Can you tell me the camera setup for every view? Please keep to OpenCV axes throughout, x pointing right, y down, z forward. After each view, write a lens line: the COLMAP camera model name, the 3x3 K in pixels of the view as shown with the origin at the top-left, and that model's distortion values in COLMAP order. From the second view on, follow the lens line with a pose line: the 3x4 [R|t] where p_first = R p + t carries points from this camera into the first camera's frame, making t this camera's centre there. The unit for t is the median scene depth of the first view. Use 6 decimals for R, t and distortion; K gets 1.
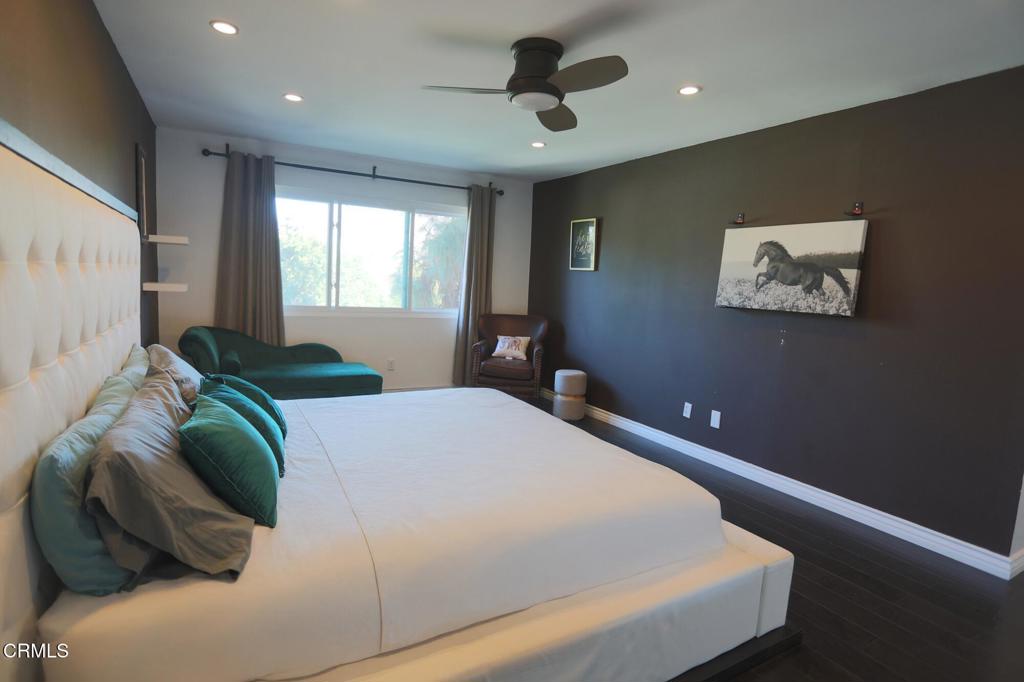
lens RADIAL K [[528.9, 0, 508.5], [0, 528.9, 343.3], [0, 0, 1]] dist [-0.037891, 0.000276]
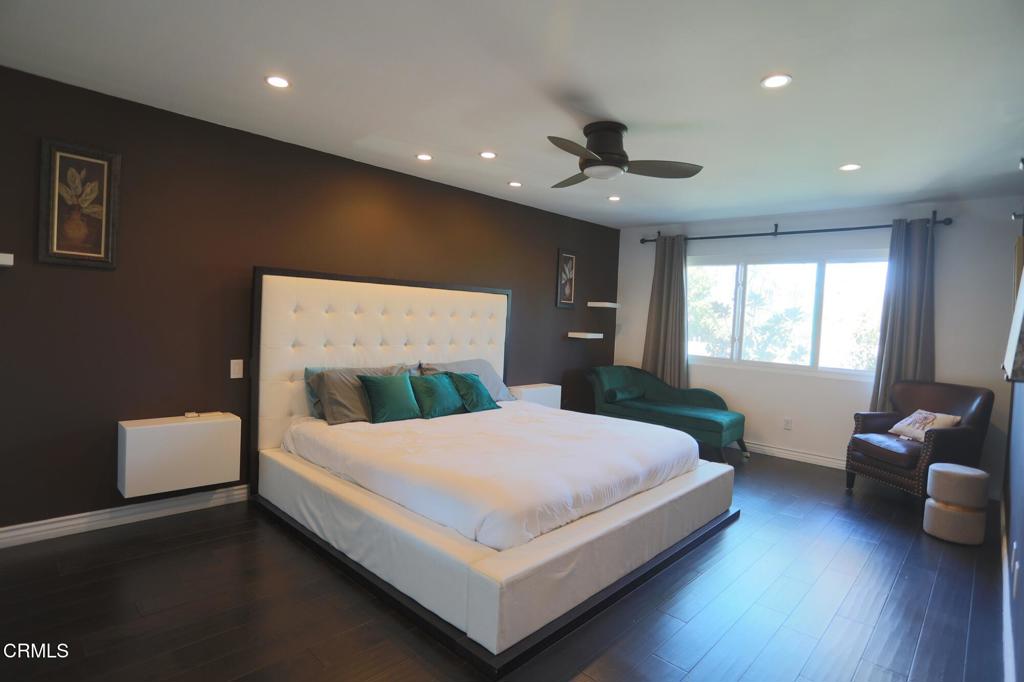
lens RADIAL K [[528.9, 0, 509.5], [0, 528.9, 336.9], [0, 0, 1]] dist [-0.037891, 0.000276]
pose [[0.309442, -0.001885, -0.950917, 0.555345], [-0.142620, 0.988595, -0.048370, 0.001978], [0.940162, 0.150587, 0.305644, 0.241225]]
